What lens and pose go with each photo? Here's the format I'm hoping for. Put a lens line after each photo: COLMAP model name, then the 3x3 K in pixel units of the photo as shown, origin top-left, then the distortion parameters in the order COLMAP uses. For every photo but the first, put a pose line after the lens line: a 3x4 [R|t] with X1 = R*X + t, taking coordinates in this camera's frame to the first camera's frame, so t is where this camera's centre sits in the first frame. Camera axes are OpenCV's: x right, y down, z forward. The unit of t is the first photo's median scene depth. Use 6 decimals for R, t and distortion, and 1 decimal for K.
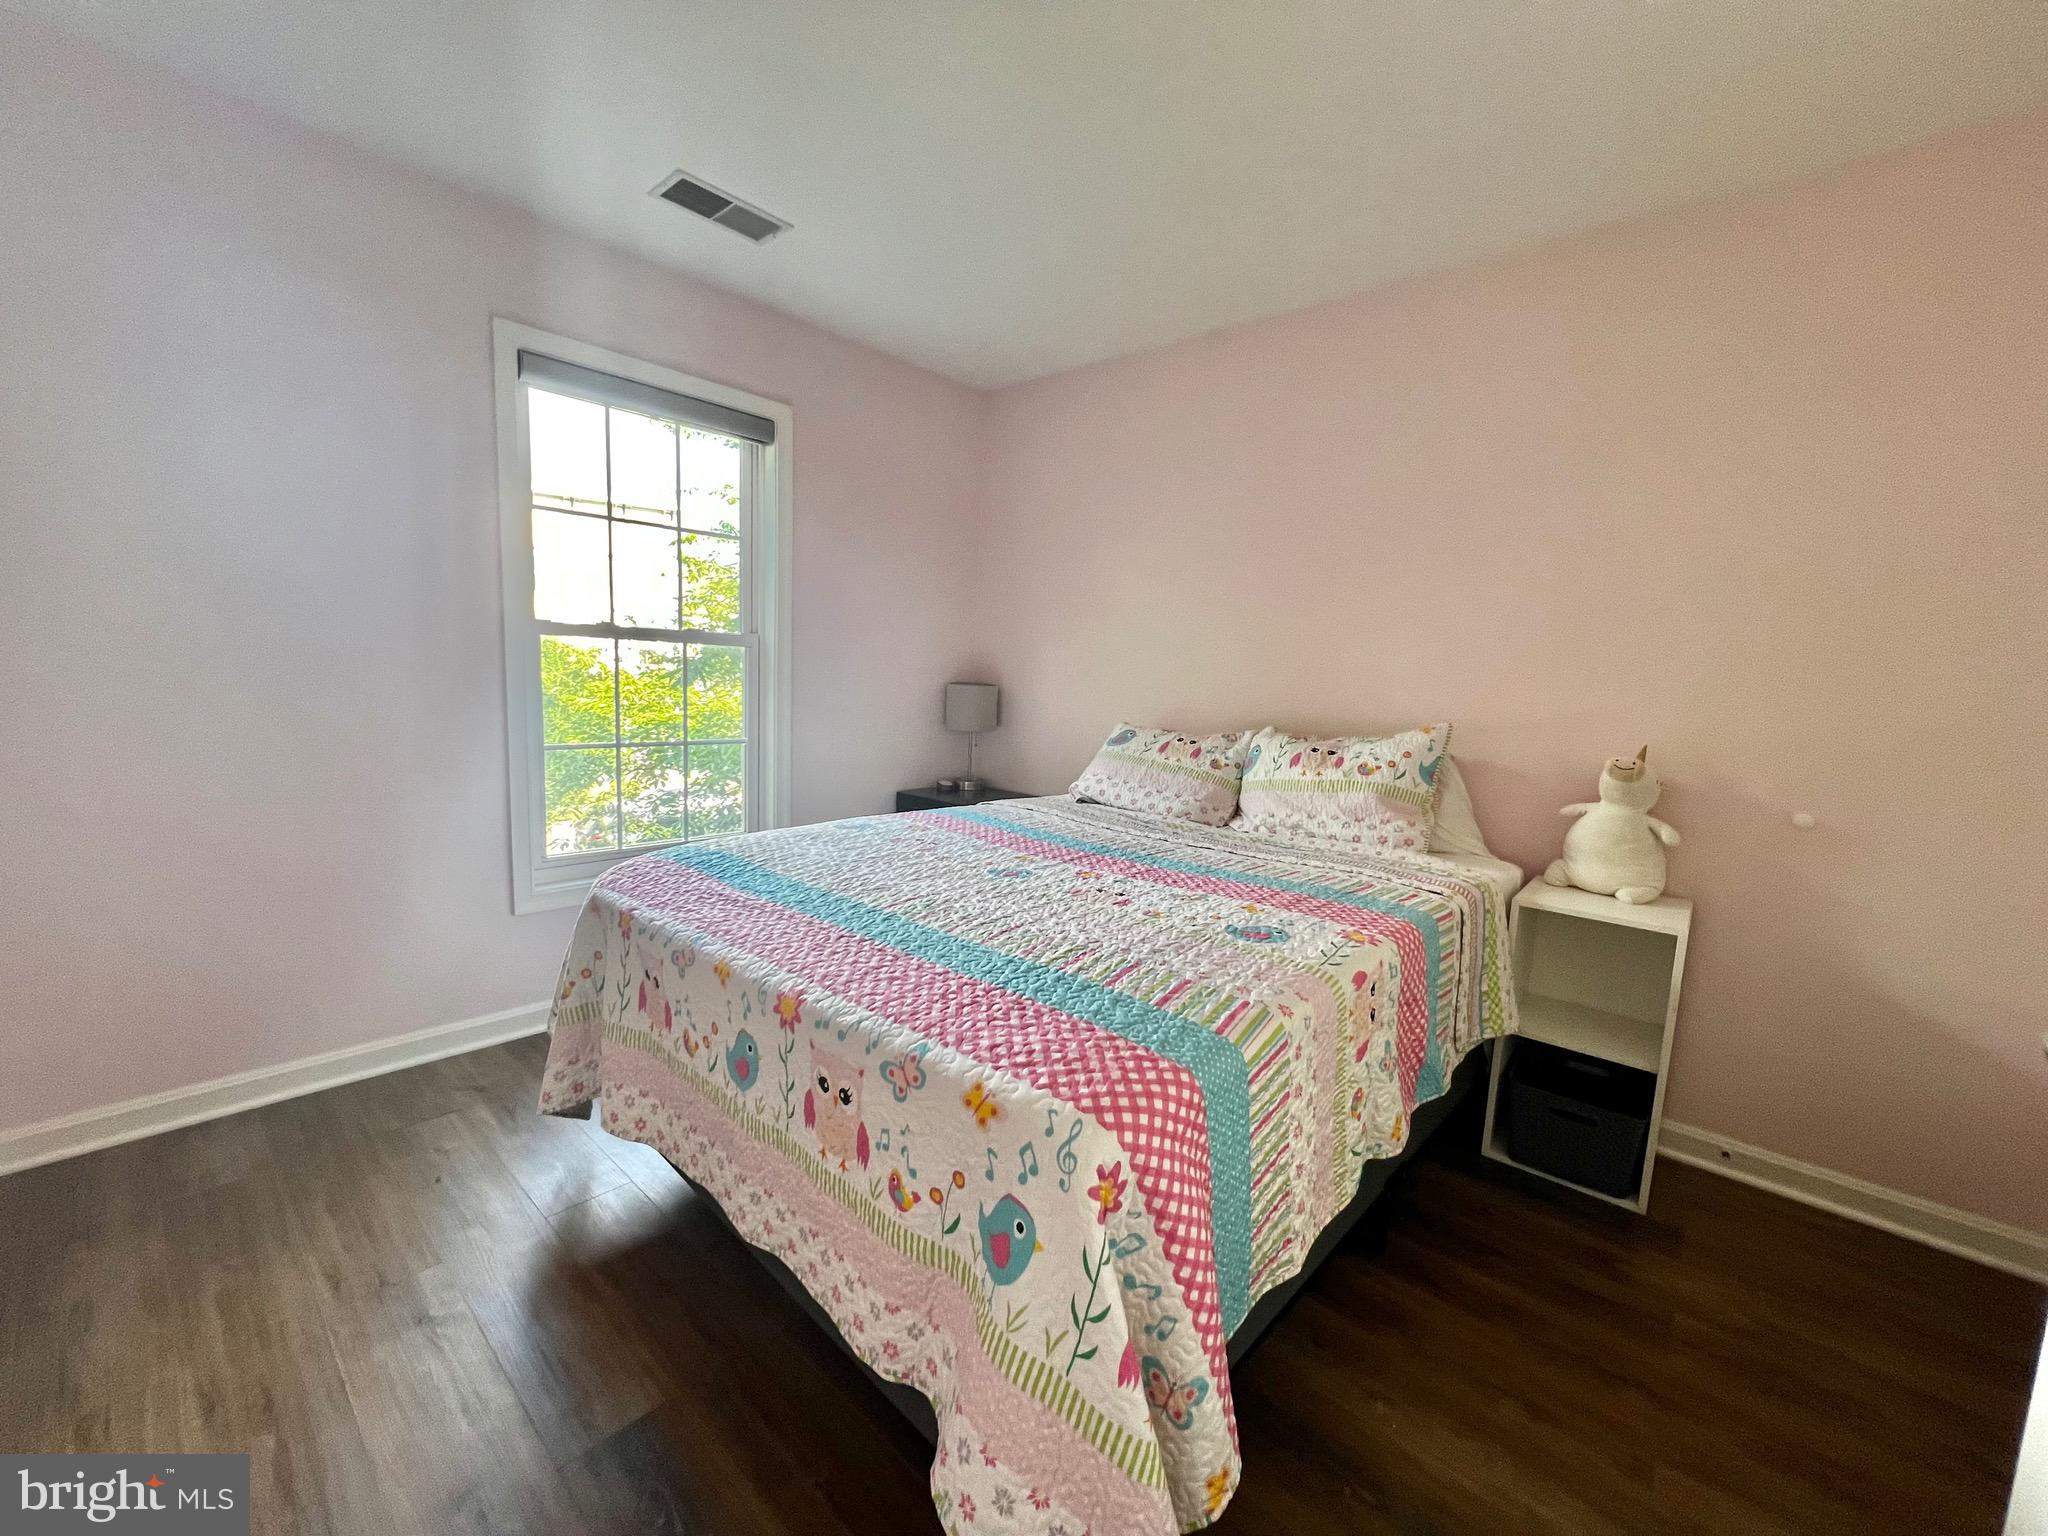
lens RADIAL K [[815.0, 0, 1028.5], [0, 815.0, 766.5], [0, 0, 1]] dist [-0.005637, 0.001069]
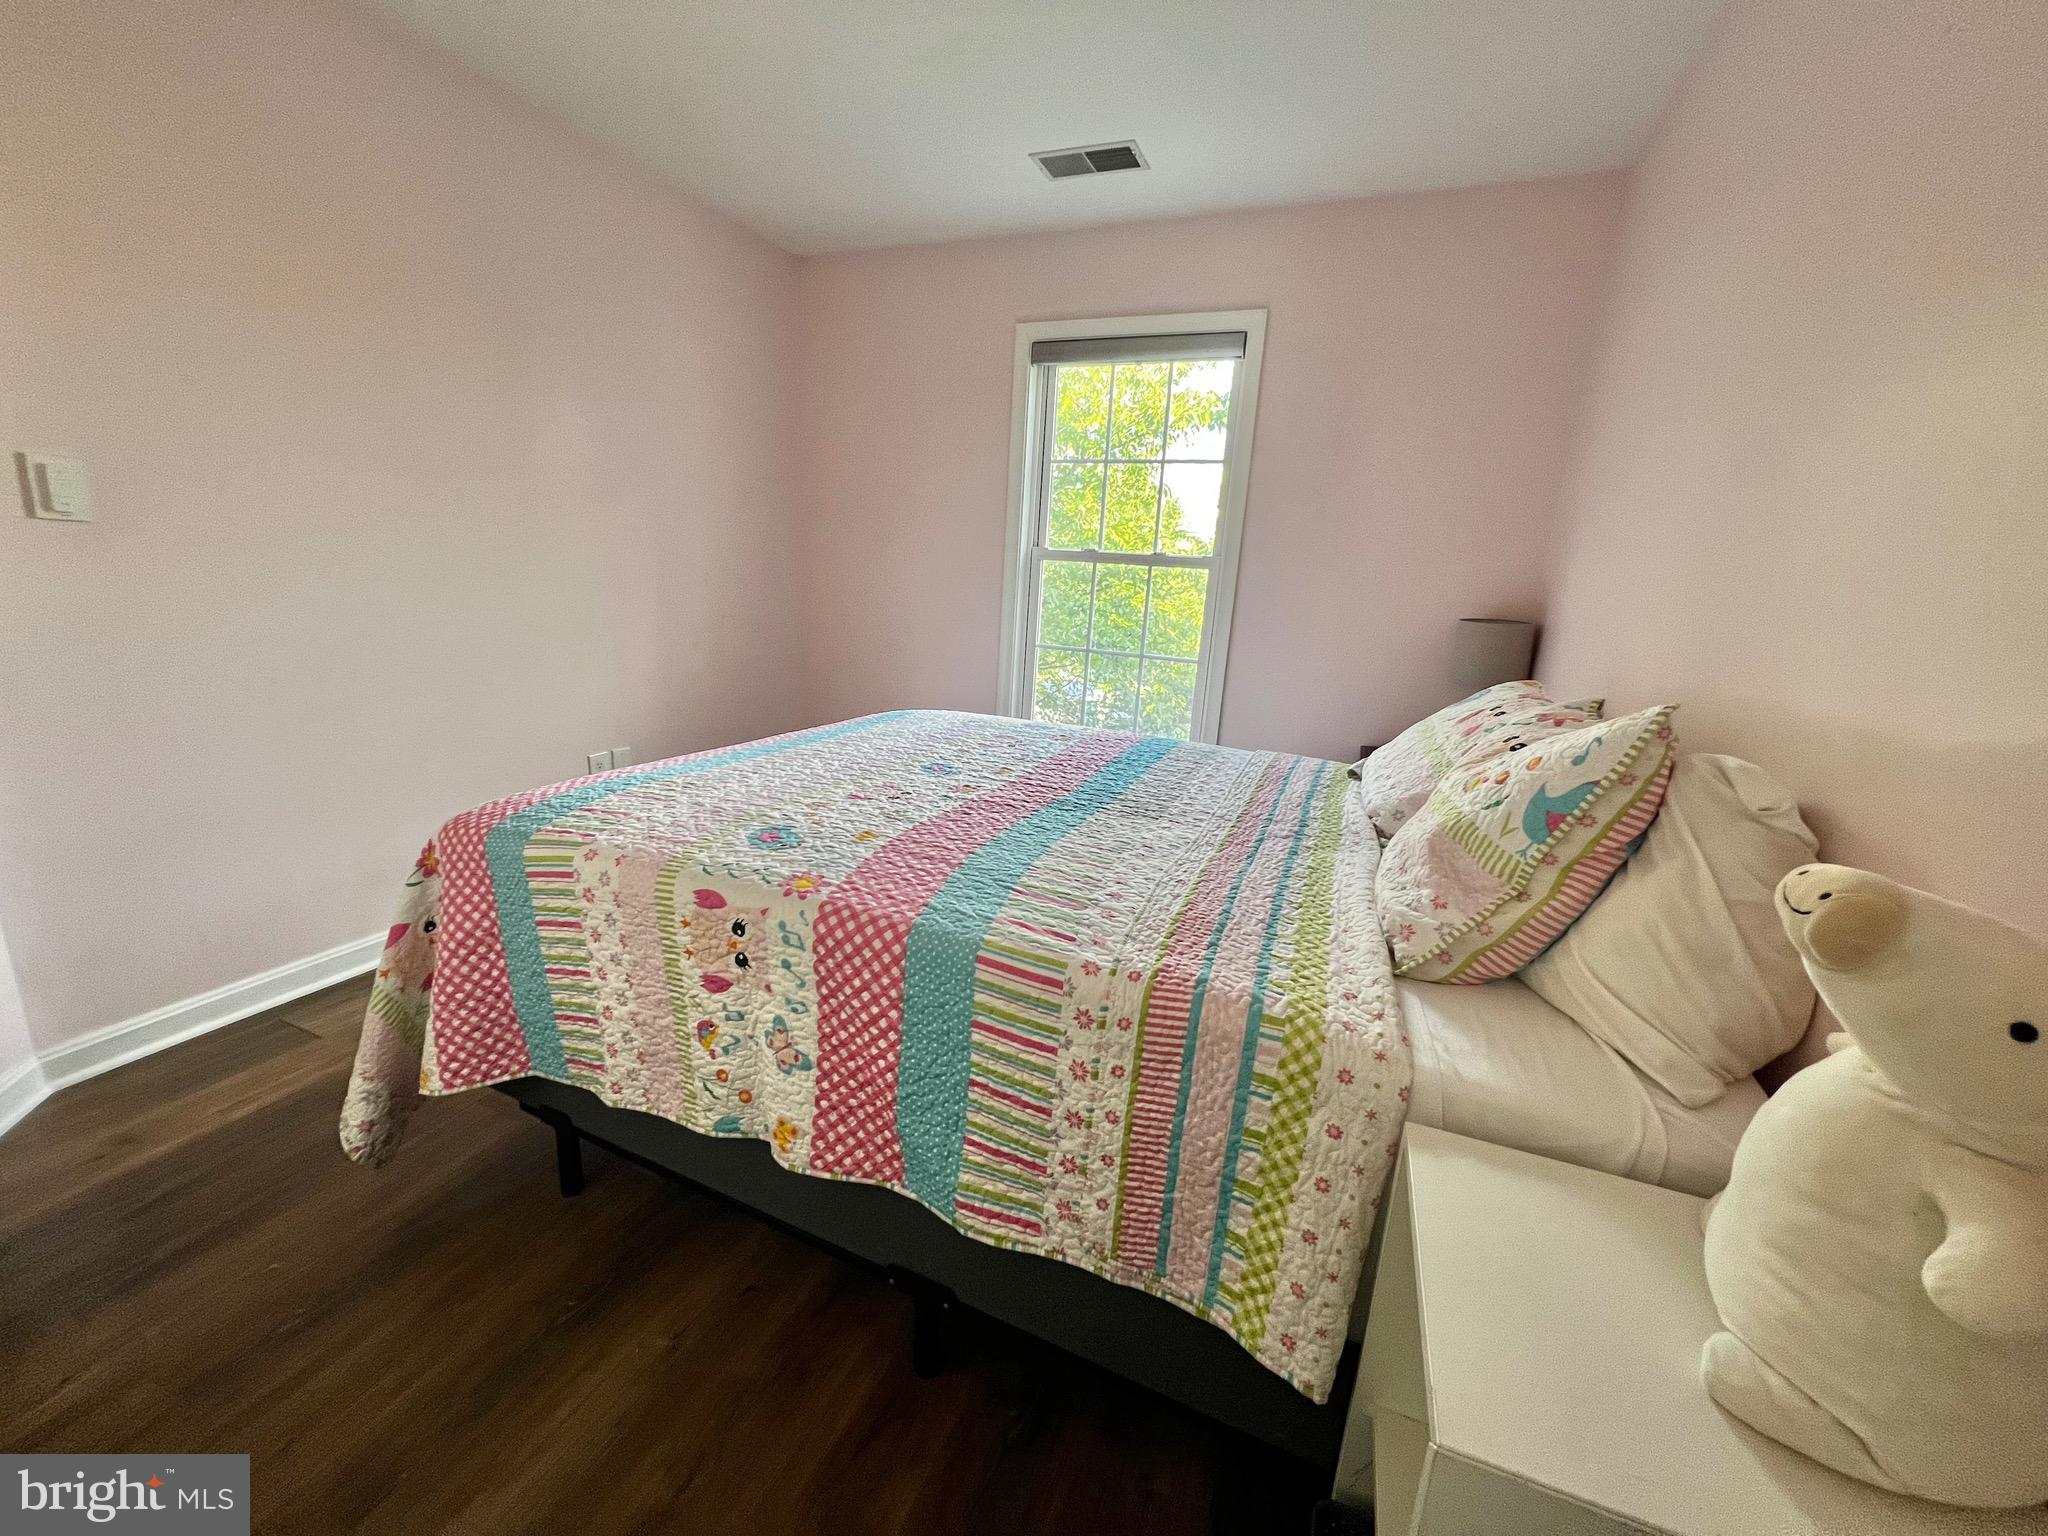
lens RADIAL K [[815.0, 0, 1025.0], [0, 815.0, 770.0], [0, 0, 1]] dist [-0.005637, 0.001069]
pose [[0.331797, 0.201885, -0.921495, 0.942035], [-0.155313, 0.975192, 0.157727, -0.045381], [0.930478, 0.090787, 0.354921, 0.724388]]
